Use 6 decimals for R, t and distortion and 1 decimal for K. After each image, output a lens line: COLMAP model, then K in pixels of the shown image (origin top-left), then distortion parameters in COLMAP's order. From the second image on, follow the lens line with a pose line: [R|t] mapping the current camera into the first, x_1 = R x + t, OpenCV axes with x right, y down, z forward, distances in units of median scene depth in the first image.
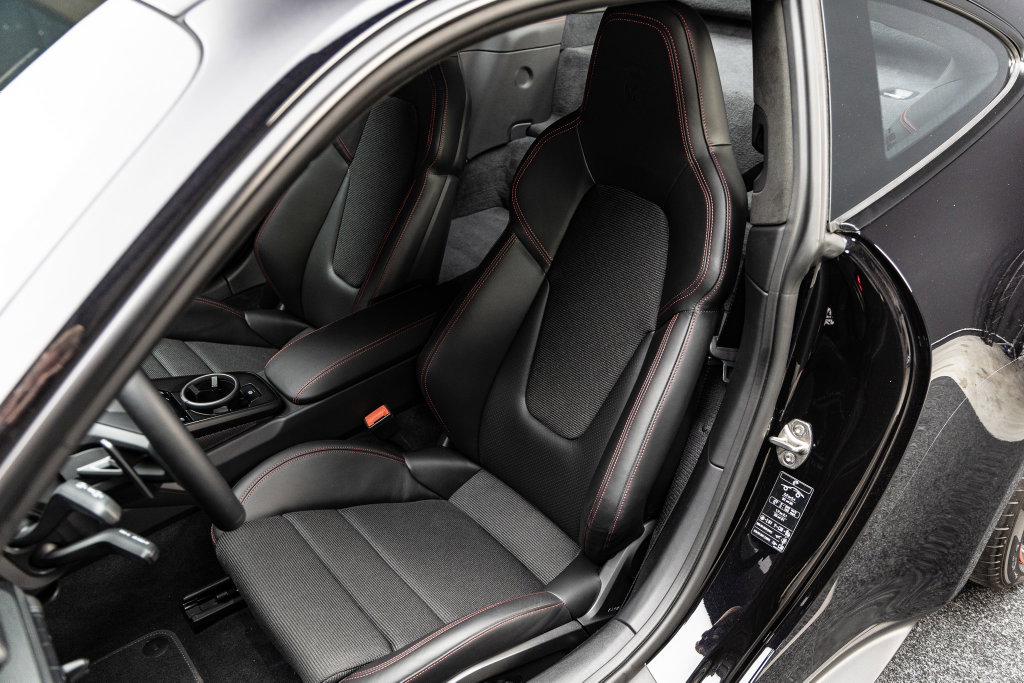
lens RADIAL K [[804.6, 0, 510.0], [0, 804.6, 345.3], [0, 0, 1]] dist [0.013486, 0.003449]
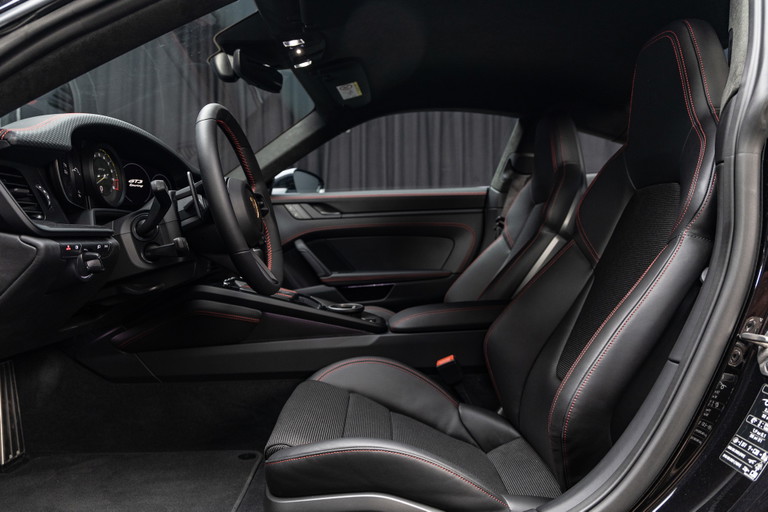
lens RADIAL K [[504.8, 0, 386.7], [0, 504.8, 252.7], [0, 0, 1]] dist [0.009199, 0.005101]
pose [[0.791740, 0.052279, -0.608617, 0.340411], [-0.338233, 0.867179, -0.365513, 0.360572], [0.508671, 0.495246, 0.704262, 0.367952]]
